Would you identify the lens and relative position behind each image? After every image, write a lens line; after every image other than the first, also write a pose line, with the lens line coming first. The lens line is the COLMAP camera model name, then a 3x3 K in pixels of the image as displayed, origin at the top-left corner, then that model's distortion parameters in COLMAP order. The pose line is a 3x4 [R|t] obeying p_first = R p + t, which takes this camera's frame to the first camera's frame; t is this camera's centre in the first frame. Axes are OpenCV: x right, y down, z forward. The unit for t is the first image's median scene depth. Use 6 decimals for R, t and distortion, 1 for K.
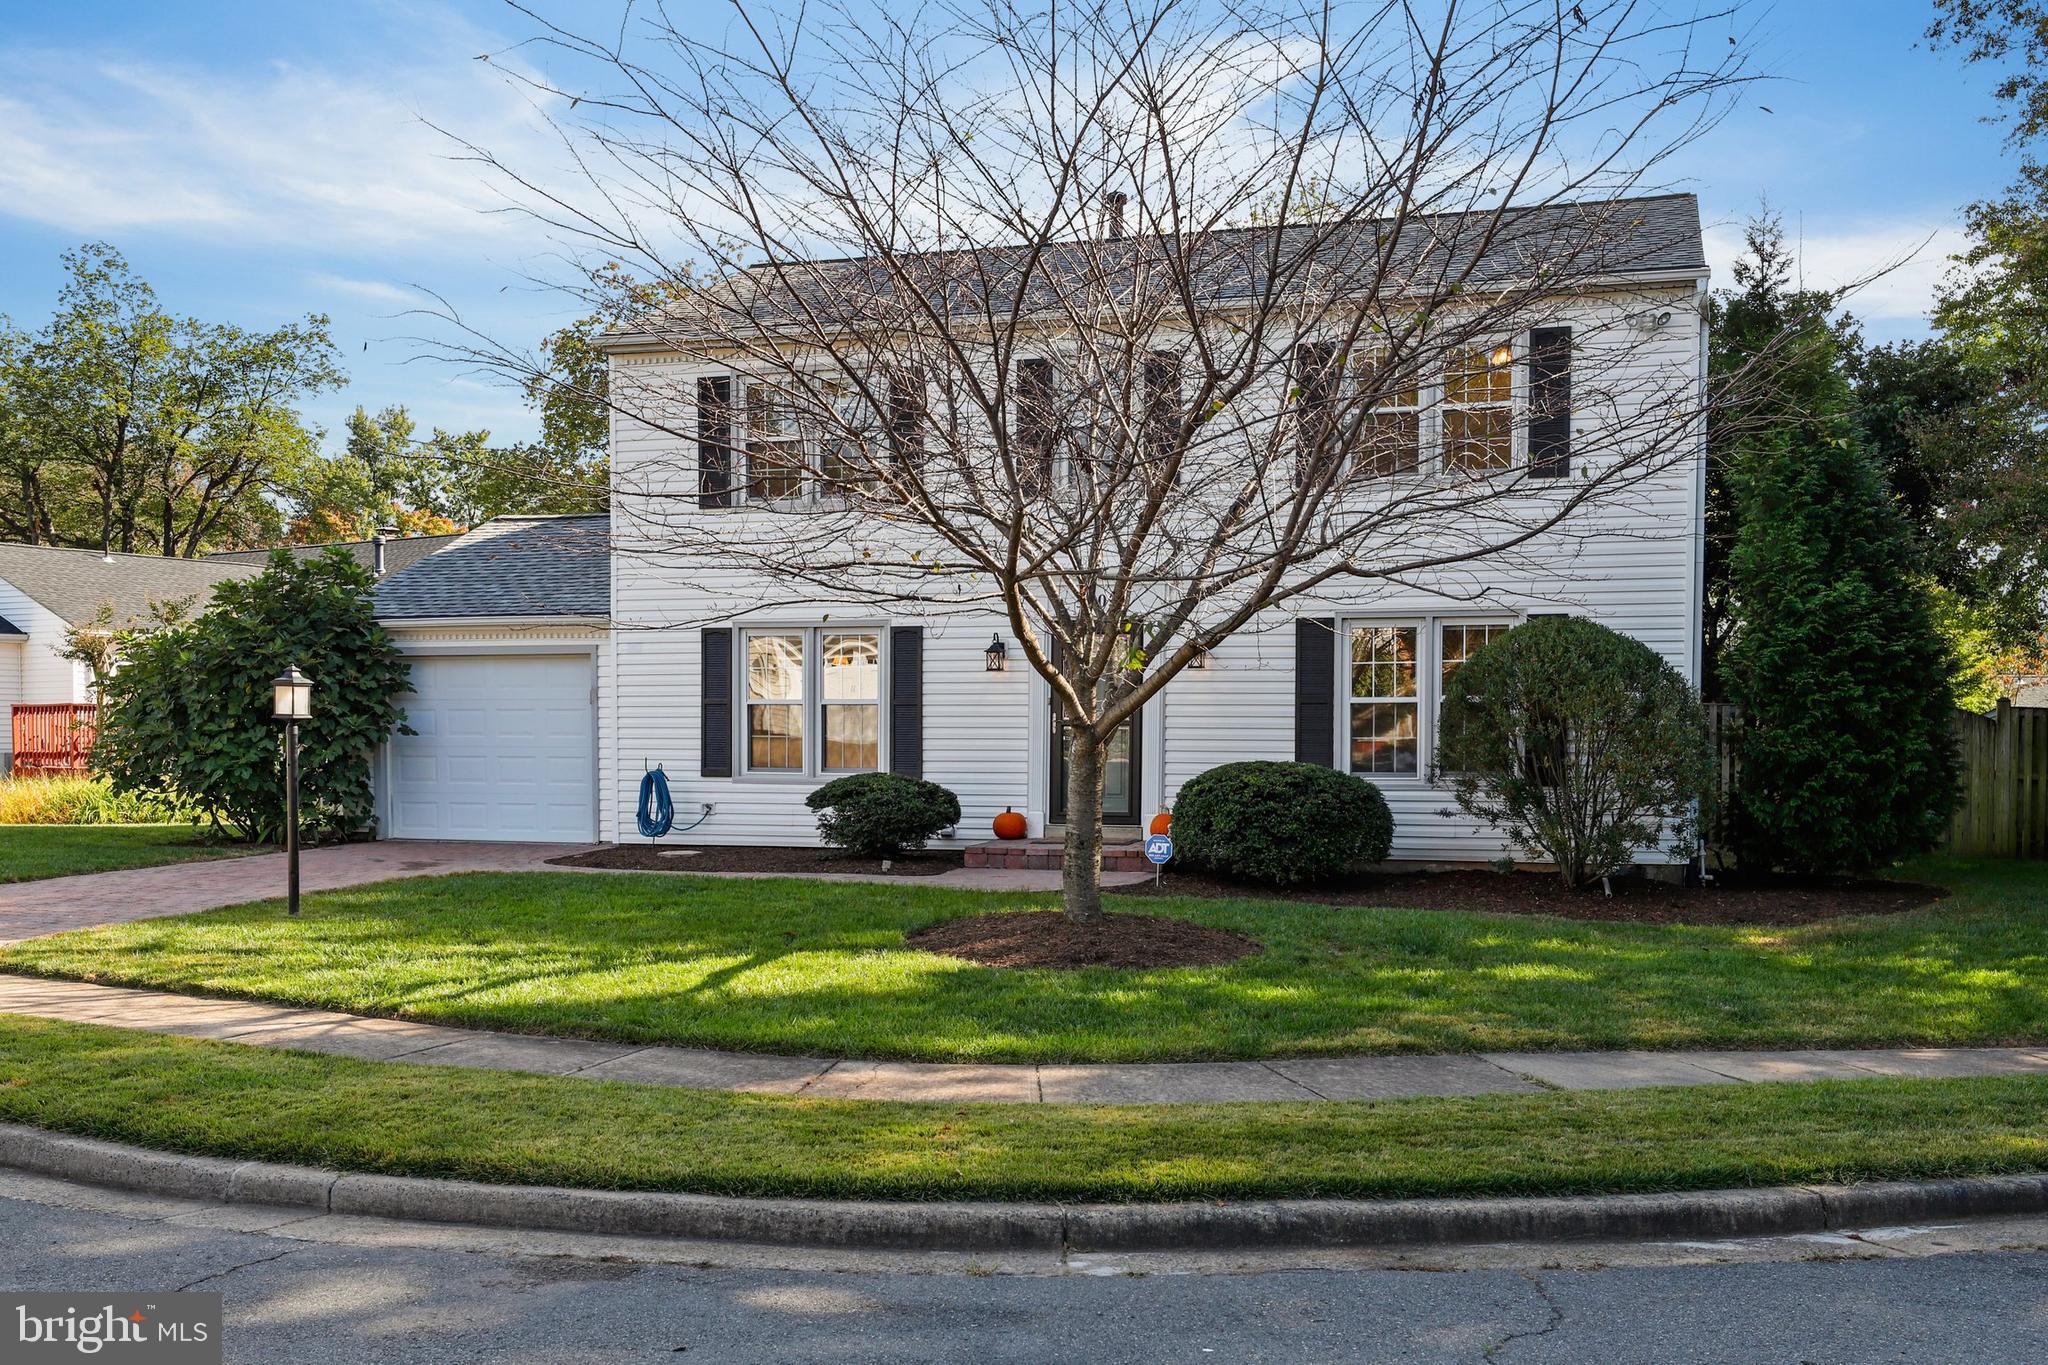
lens RADIAL K [[1944.7, 0, 1017.4], [0, 1944.7, 690.1], [0, 0, 1]] dist [-0.003581, 0.000000]
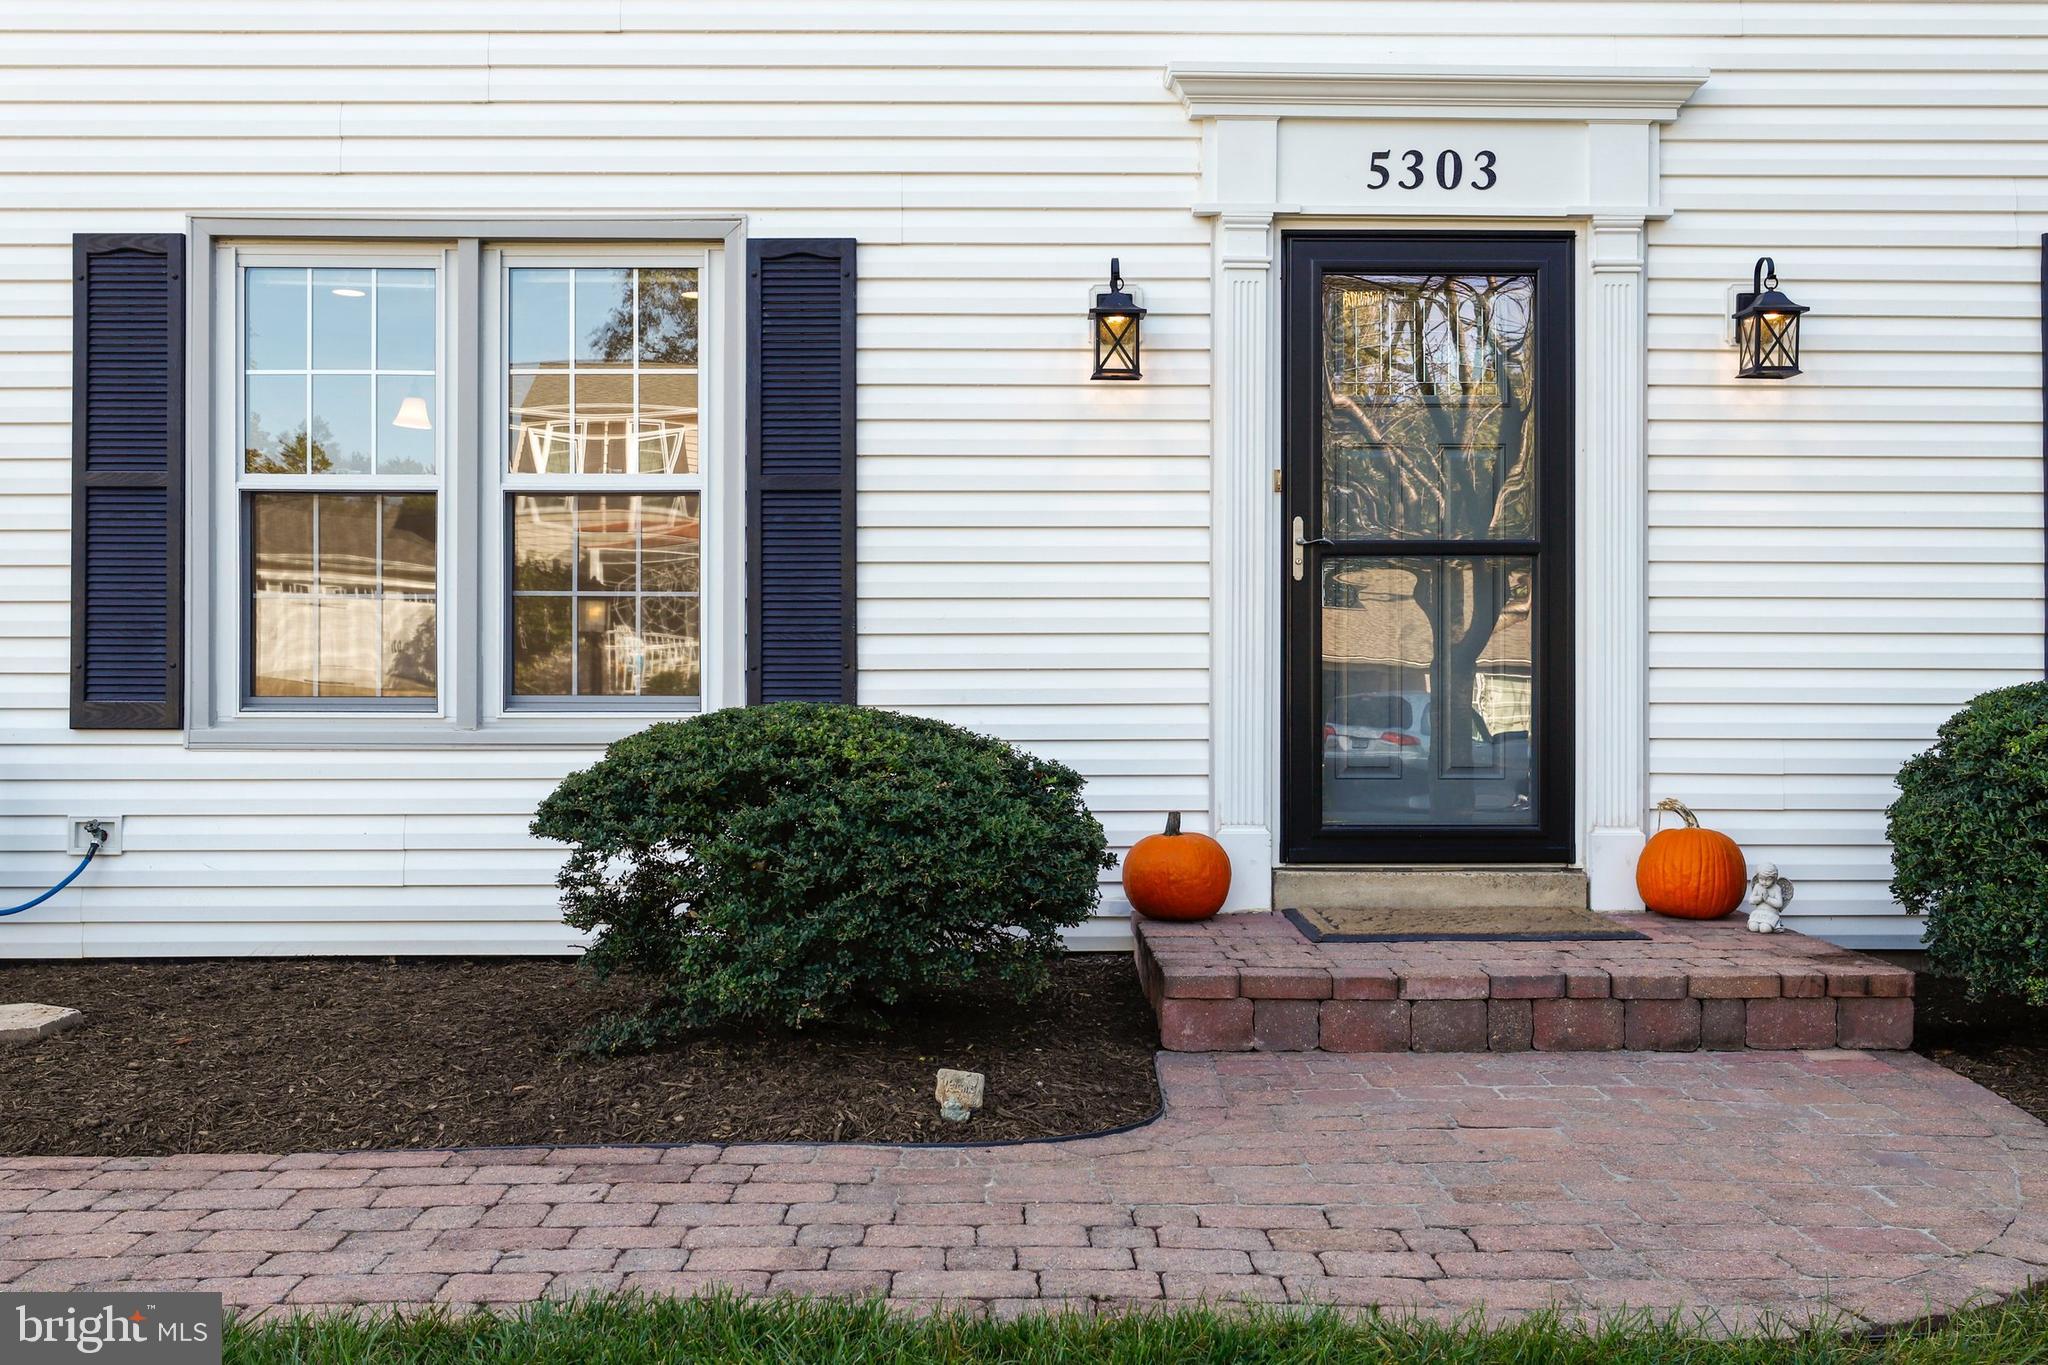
lens RADIAL K [[1947.6, 0, 1033.6], [0, 1947.6, 633.4], [0, 0, 1]] dist [0.006247, 0.000000]
pose [[0.953327, 0.004676, 0.301903, -0.108635], [-0.001799, 0.999950, -0.009806, 0.031342], [-0.301934, 0.008805, 0.953288, 0.648334]]
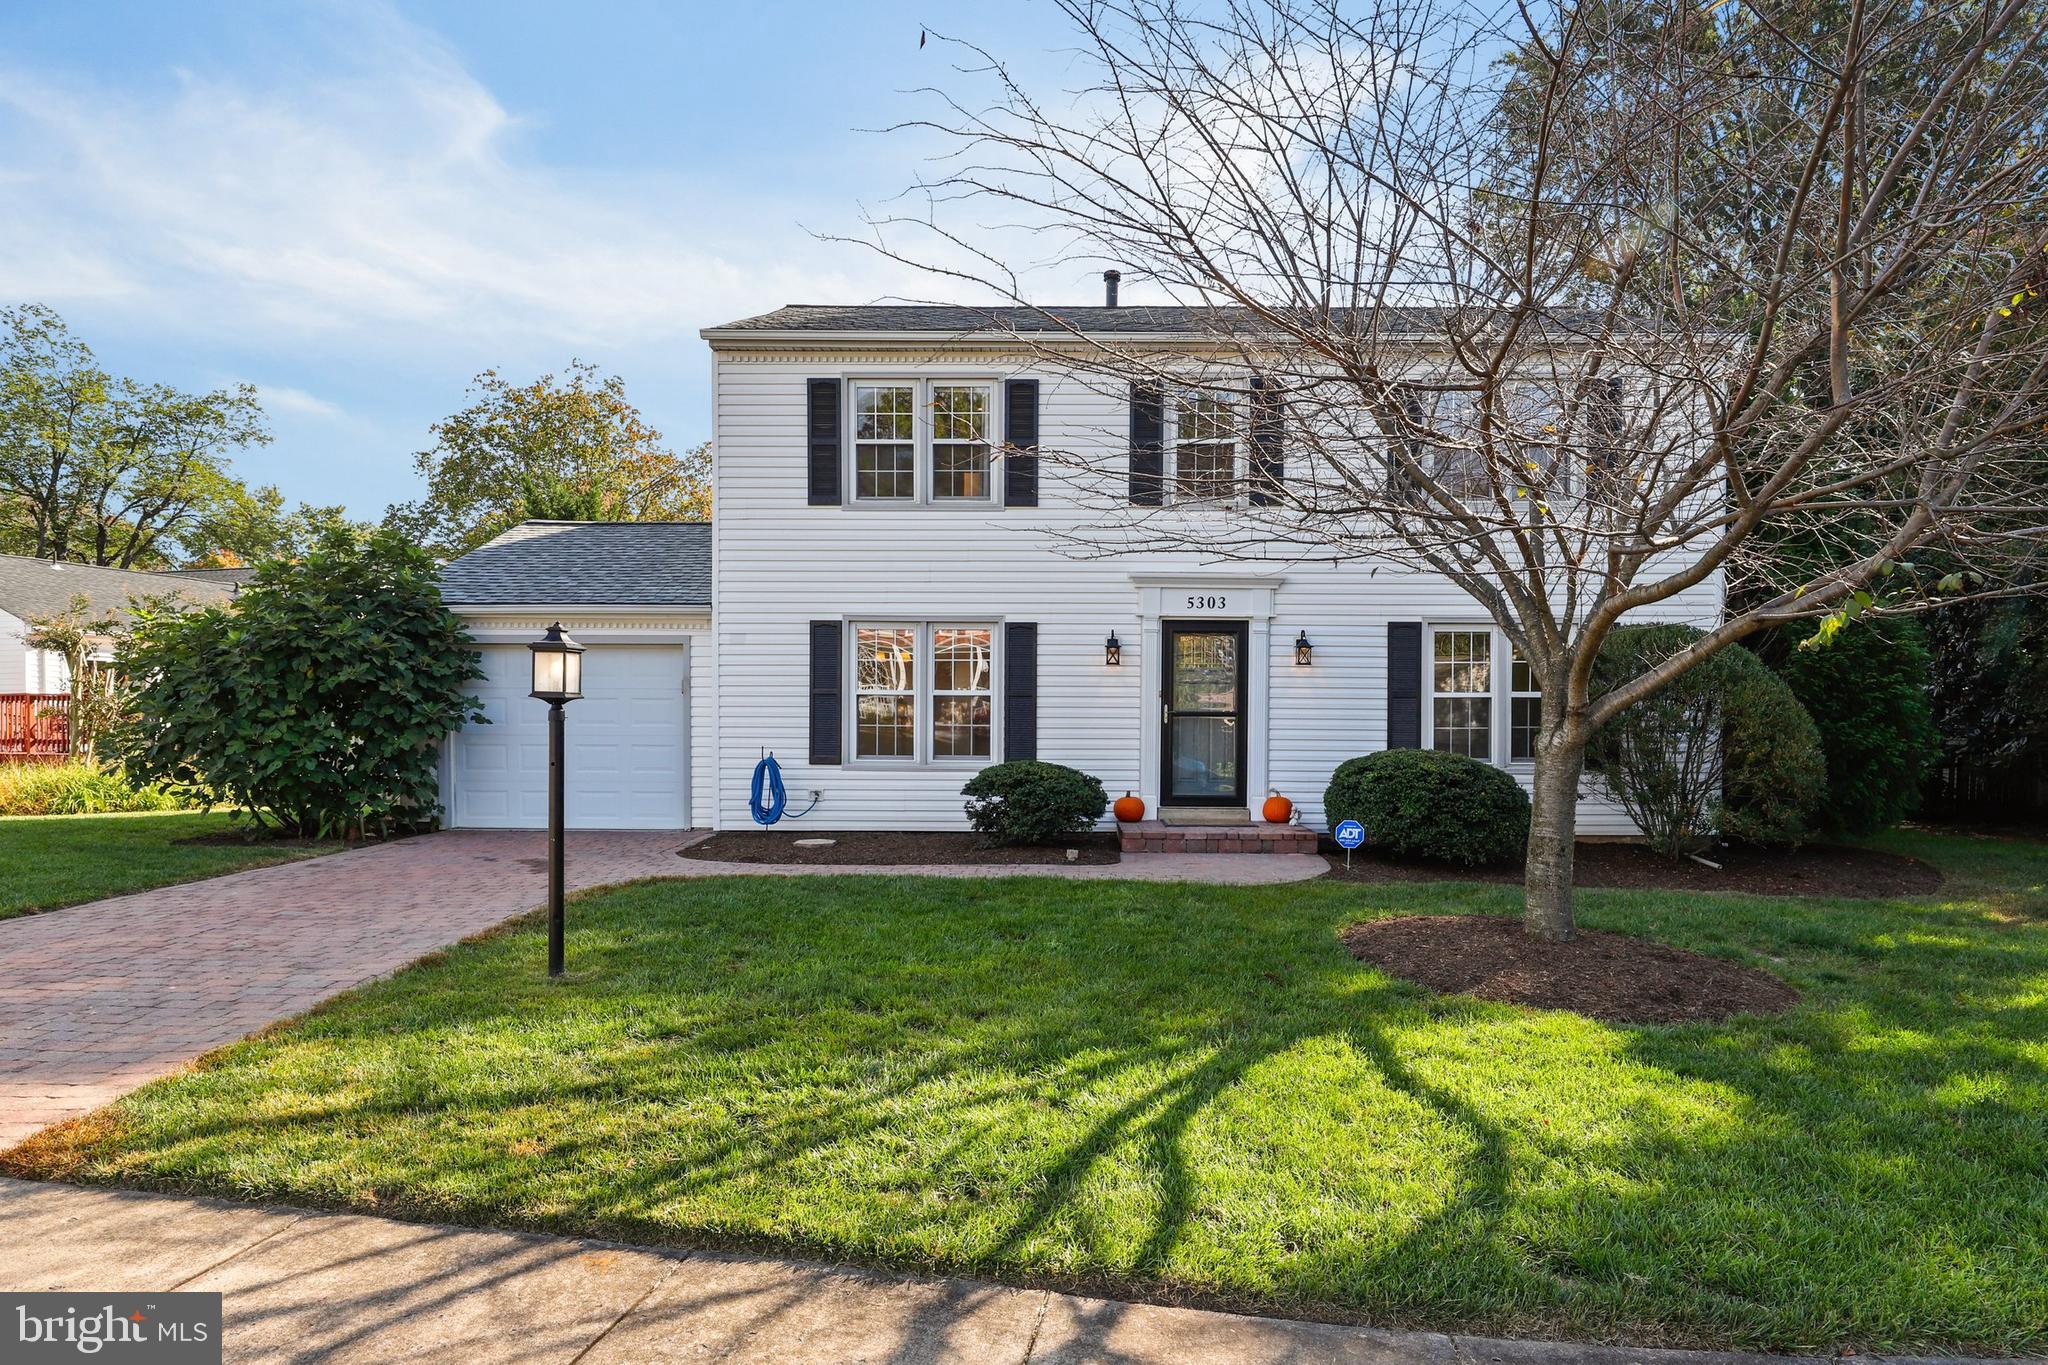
lens RADIAL K [[1185.9, 0, 1044.5], [0, 1185.9, 693.4], [0, 0, 1]] dist [0.008036, -0.005723]
pose [[0.960766, 0.009544, 0.277197, -0.210612], [-0.008515, 0.999952, -0.004916, 0.008630], [-0.277231, 0.002362, 0.960800, 0.348814]]
